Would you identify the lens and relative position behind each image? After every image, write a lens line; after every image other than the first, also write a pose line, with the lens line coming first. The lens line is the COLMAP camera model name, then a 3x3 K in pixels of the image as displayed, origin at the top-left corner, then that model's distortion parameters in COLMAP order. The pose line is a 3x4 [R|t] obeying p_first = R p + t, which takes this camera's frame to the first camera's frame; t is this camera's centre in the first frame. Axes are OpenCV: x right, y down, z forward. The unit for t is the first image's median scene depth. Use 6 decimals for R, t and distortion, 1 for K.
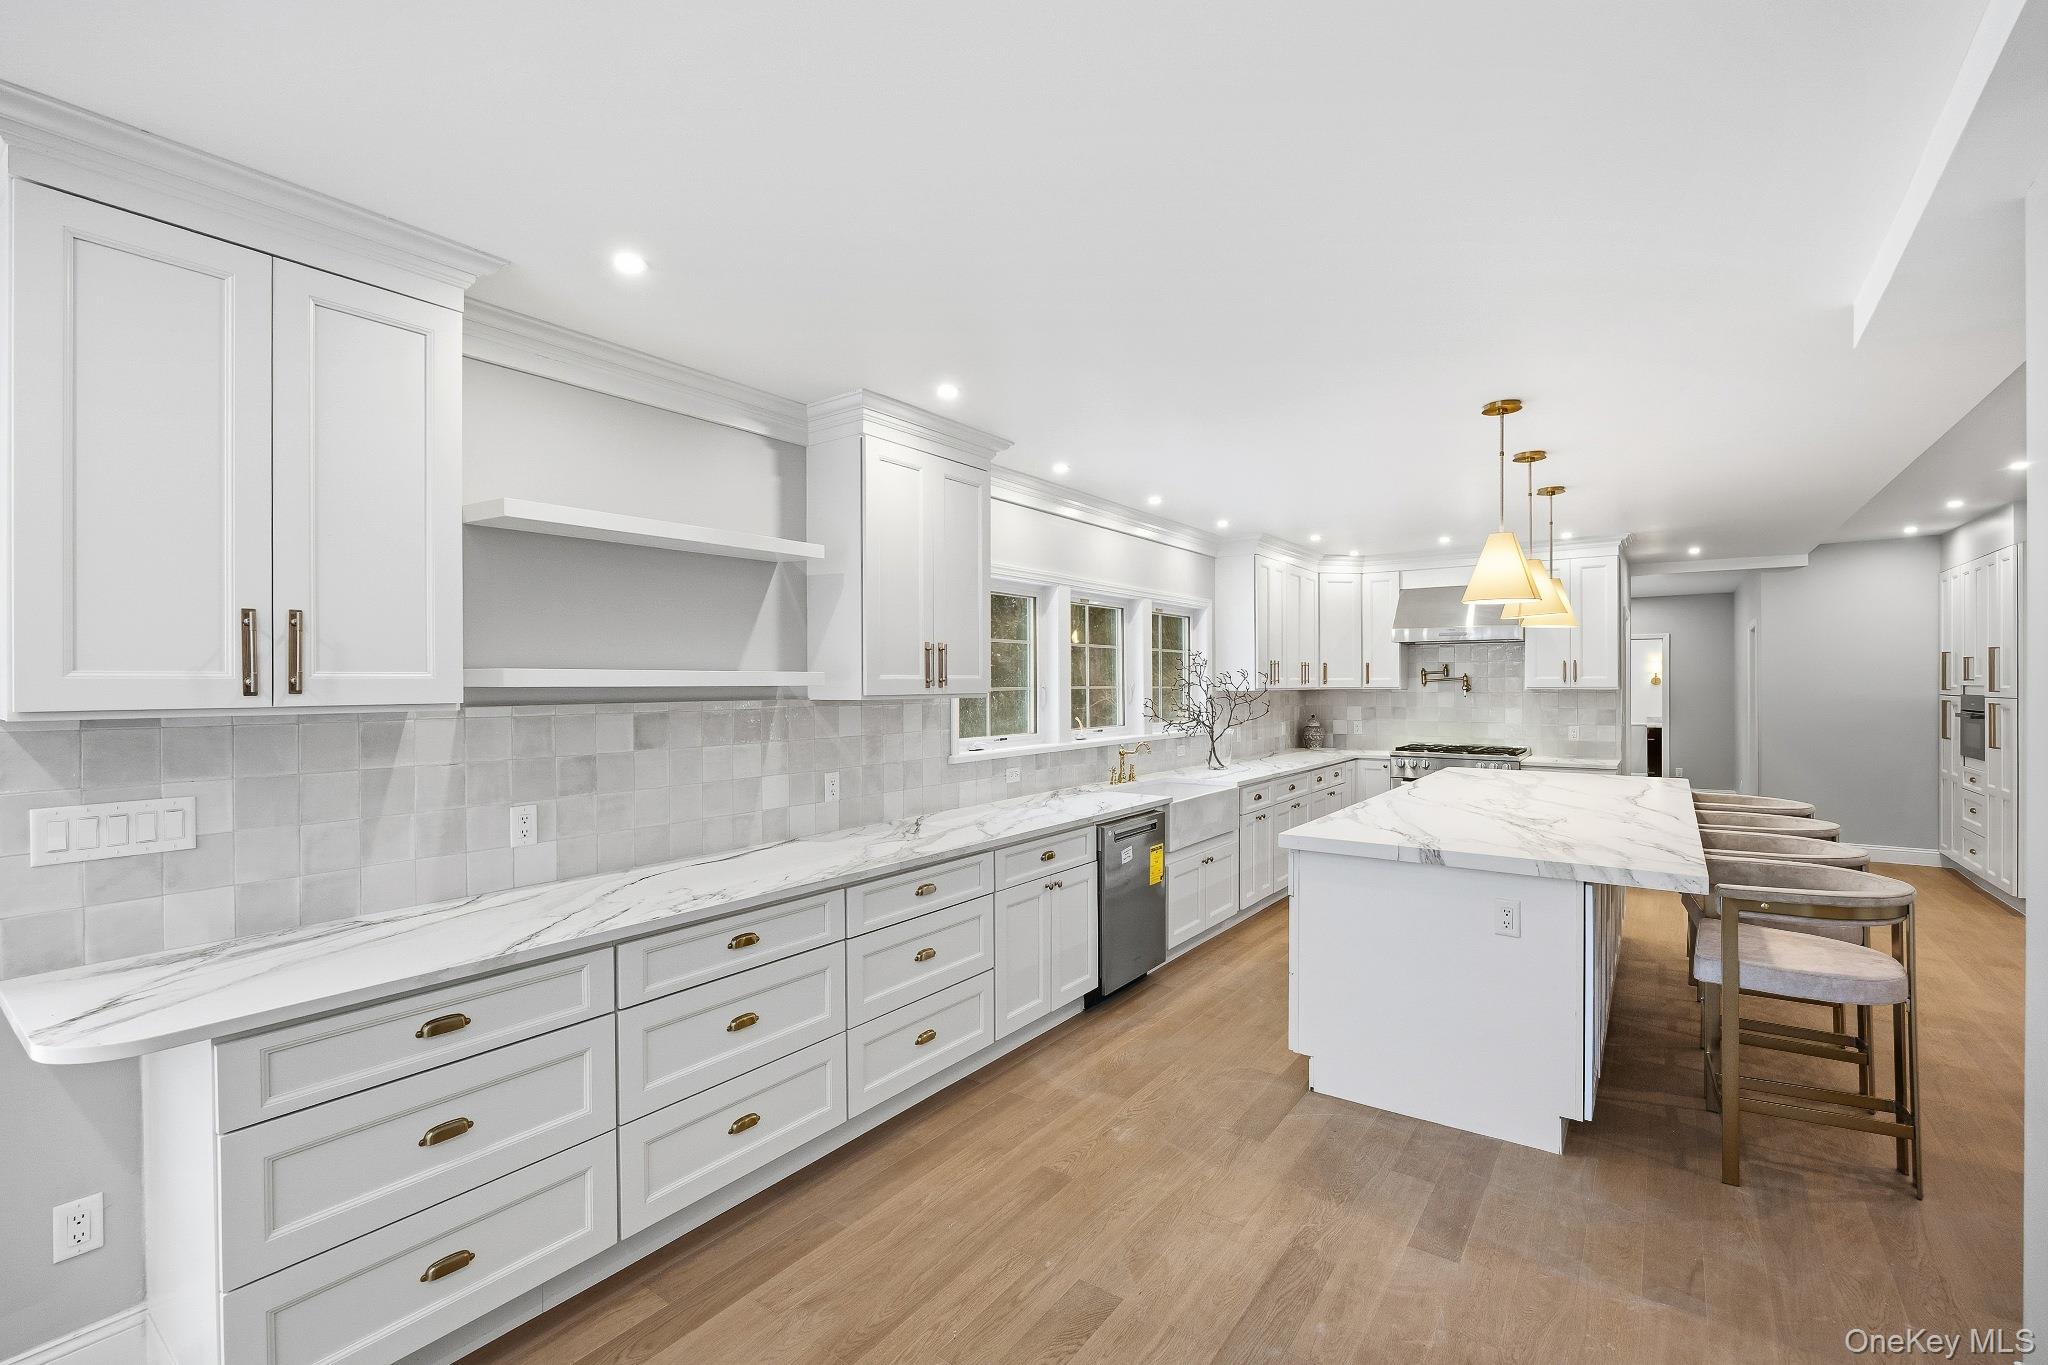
lens RADIAL K [[882.3, 0, 1033.0], [0, 882.3, 693.2], [0, 0, 1]] dist [-0.010793, -0.000098]
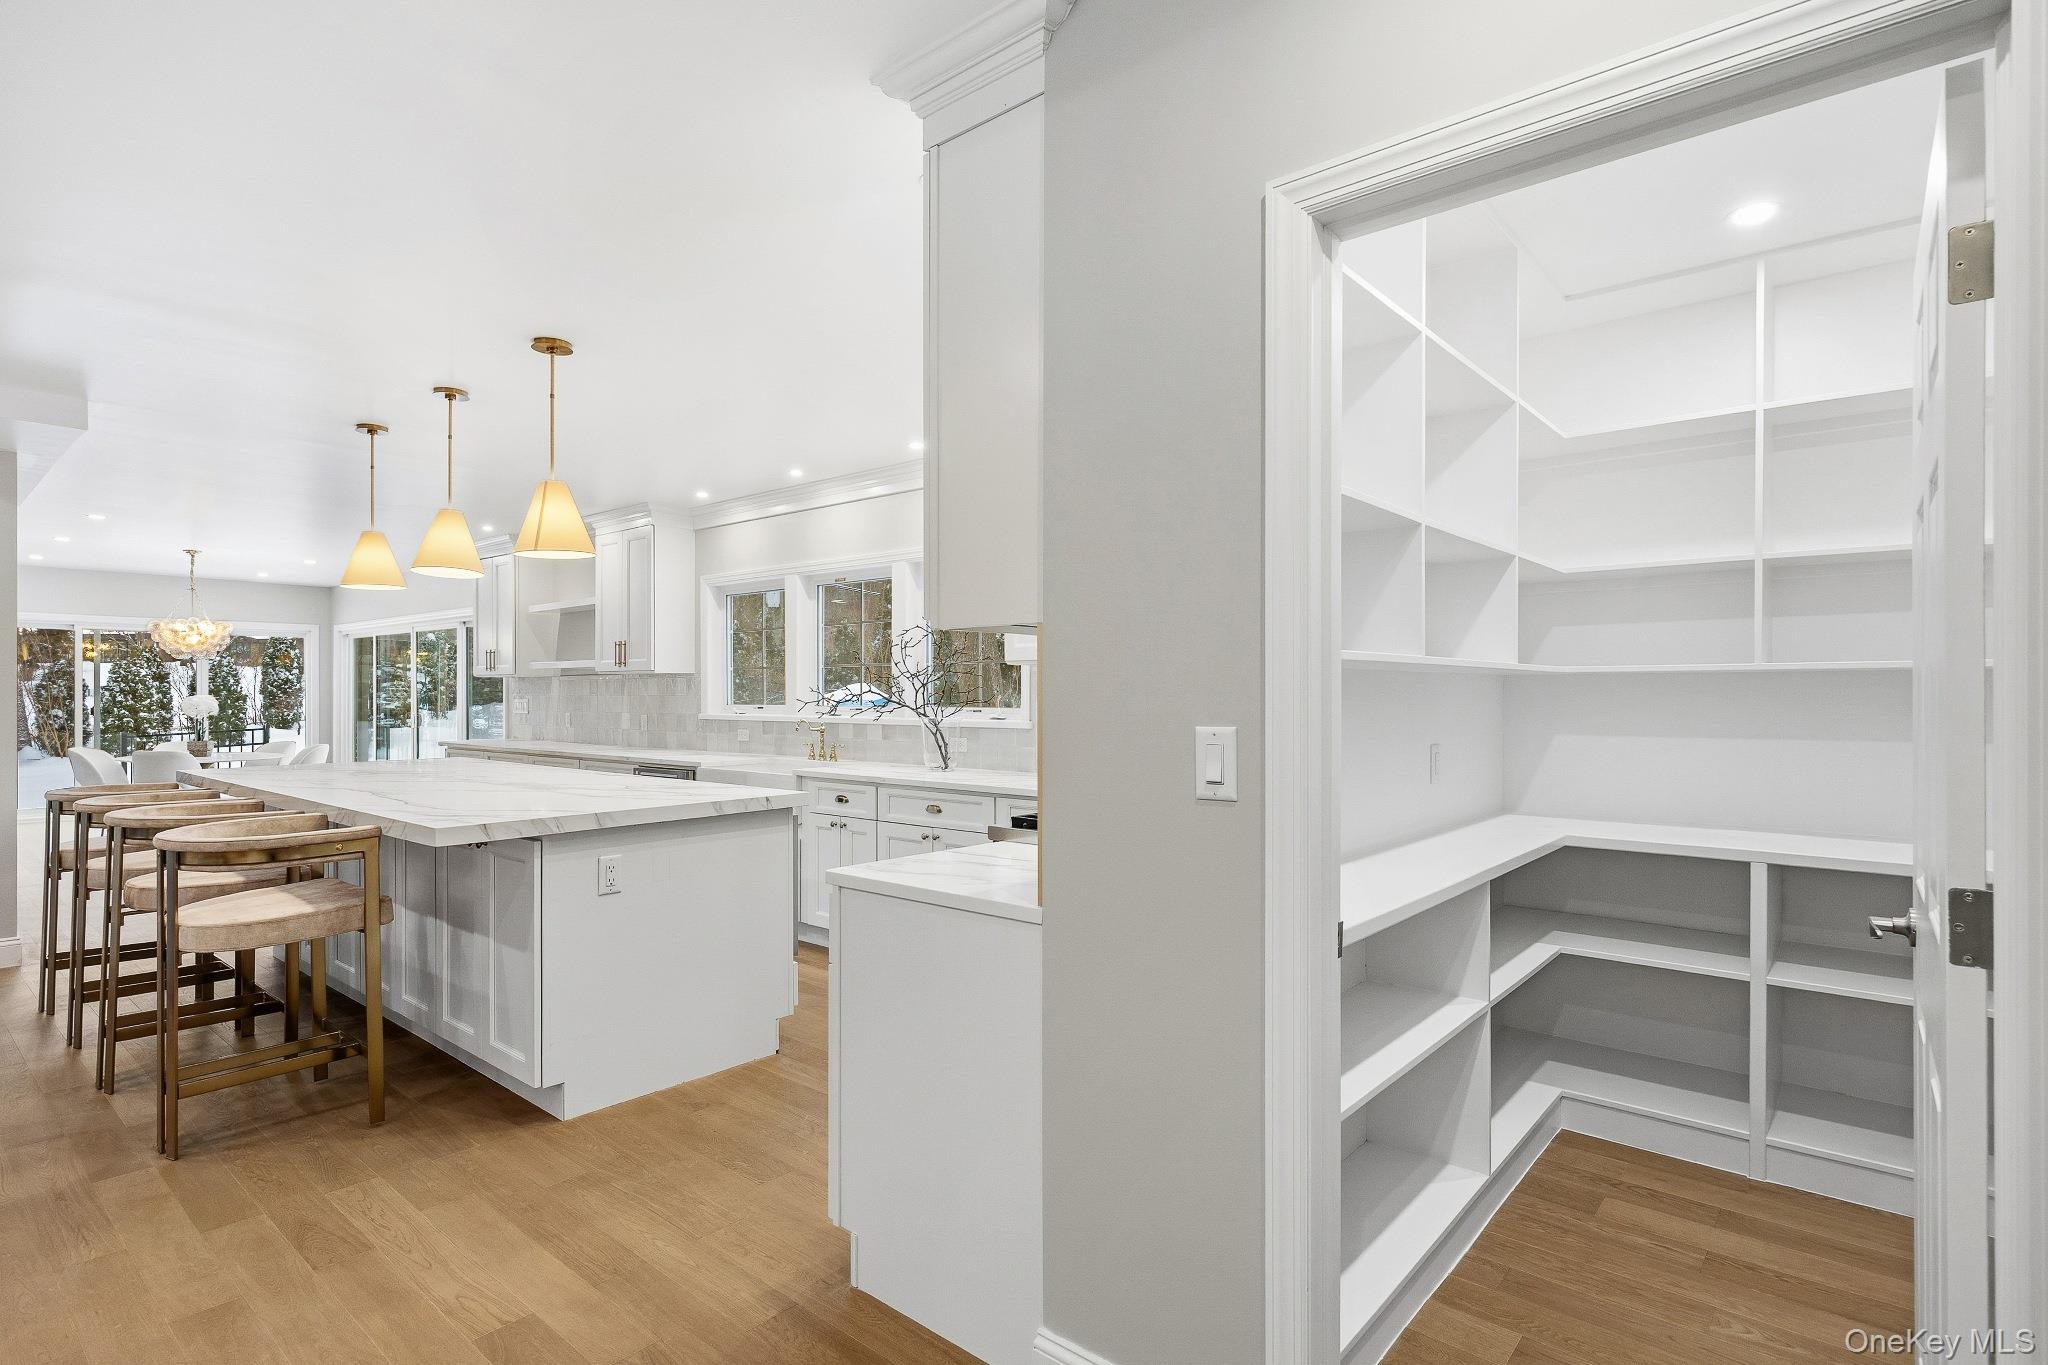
lens RADIAL K [[1025.3, 0, 1021.0], [0, 1025.3, 680.2], [0, 0, 1]] dist [0.003769, -0.000213]
pose [[-0.065389, -0.006904, -0.997836, 1.824385], [-0.010054, 0.999930, -0.006259, 0.024772], [0.997809, 0.009623, -0.065454, 1.918418]]
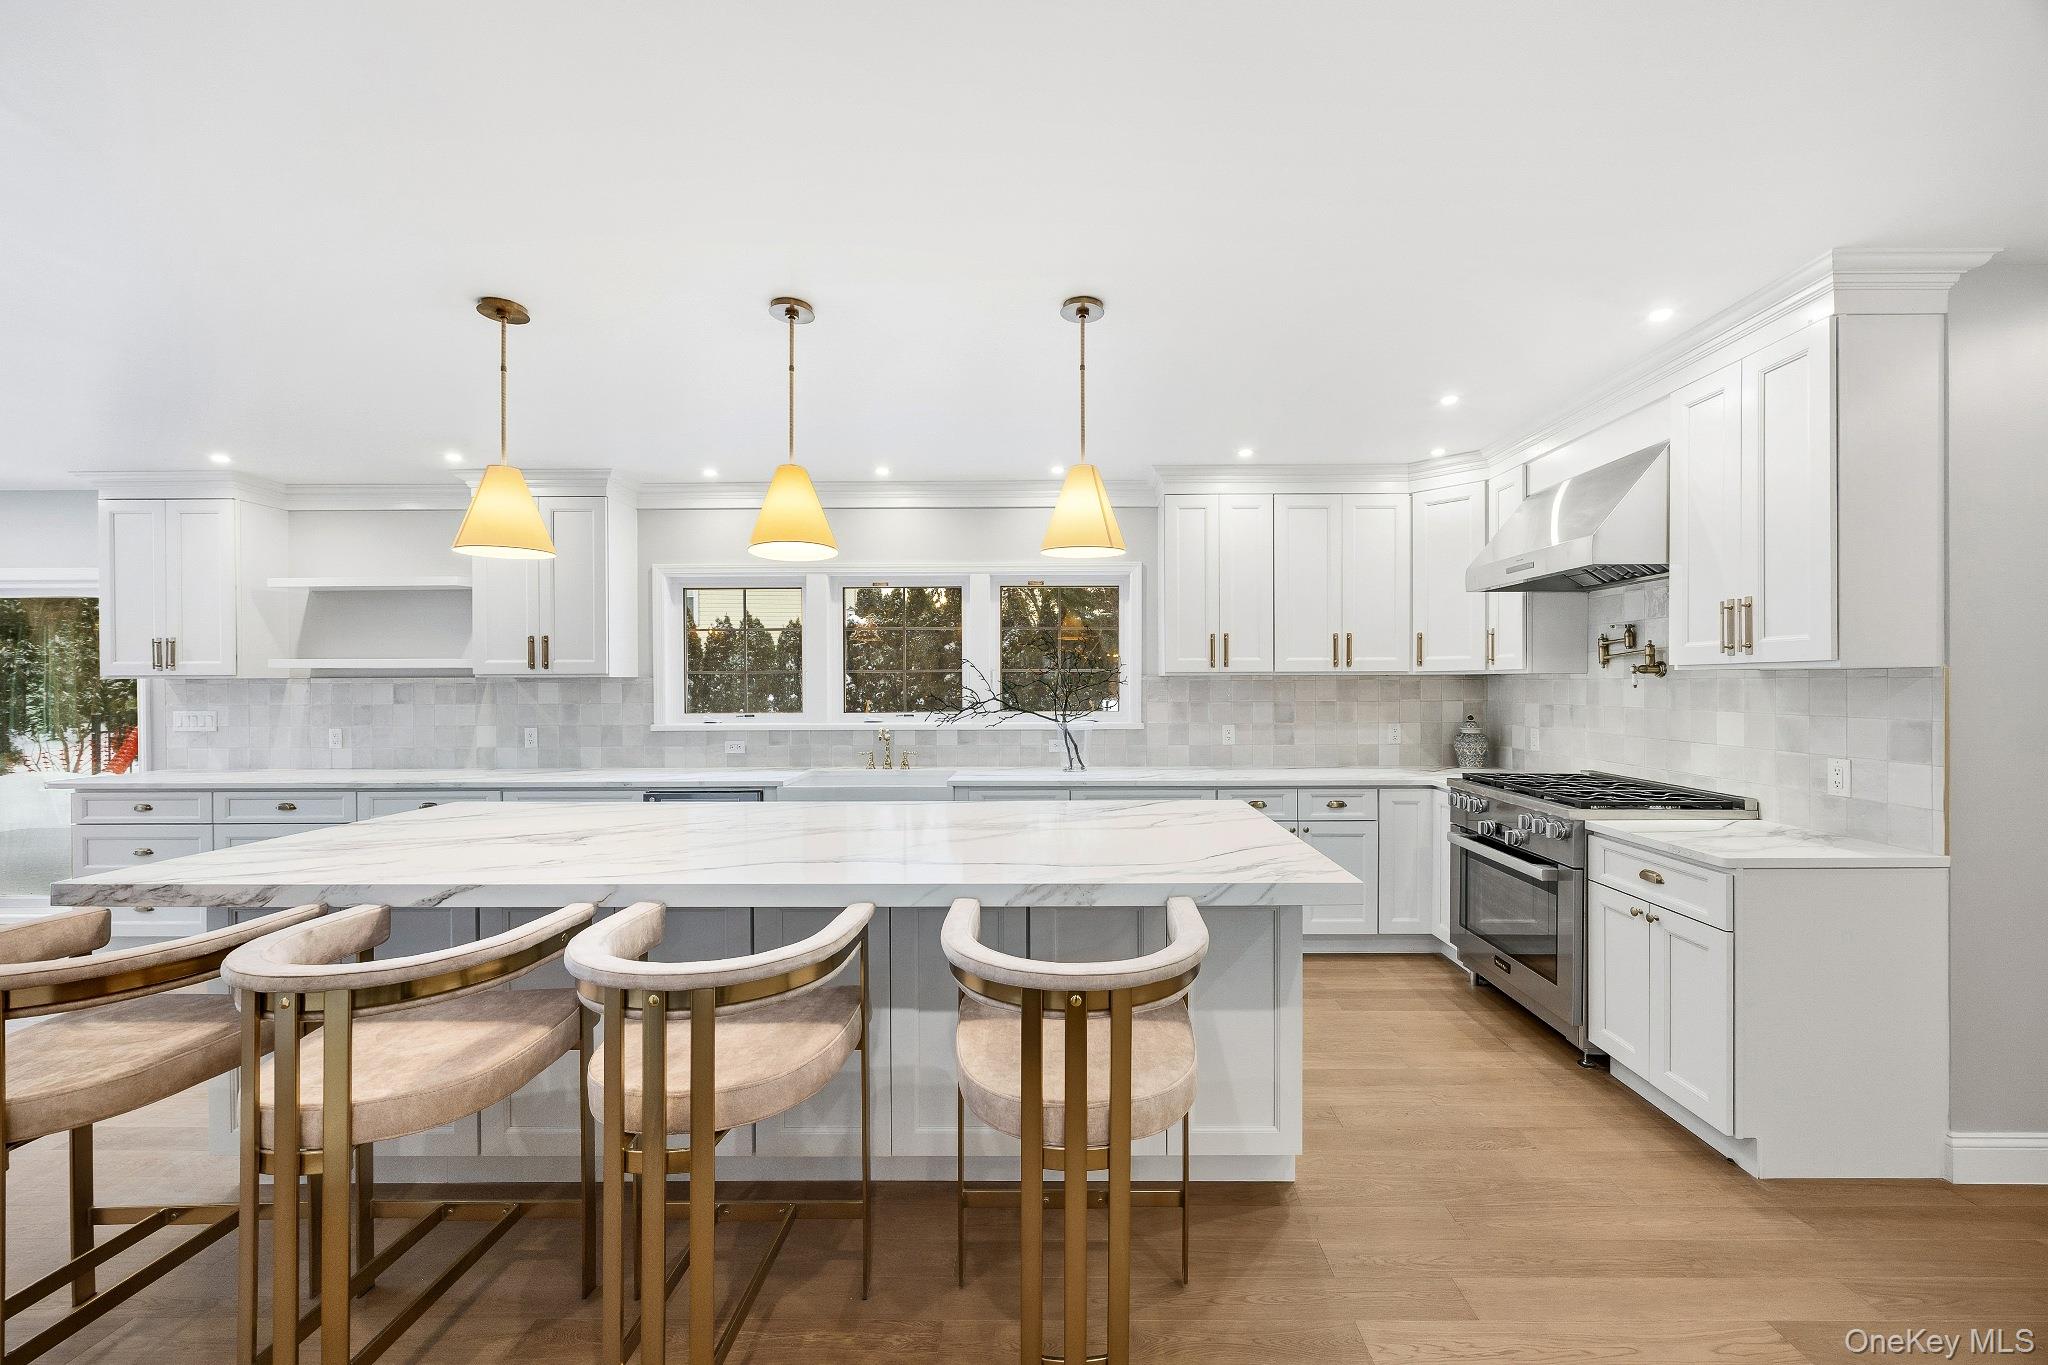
lens RADIAL K [[810.9, 0, 1037.4], [0, 810.9, 676.5], [0, 0, 1]] dist [-0.017781, 0.000367]
pose [[0.587102, -0.000255, -0.809513, 1.349350], [-0.007399, 0.999956, -0.005681, 0.006628], [0.809479, 0.009325, 0.587075, 0.903310]]
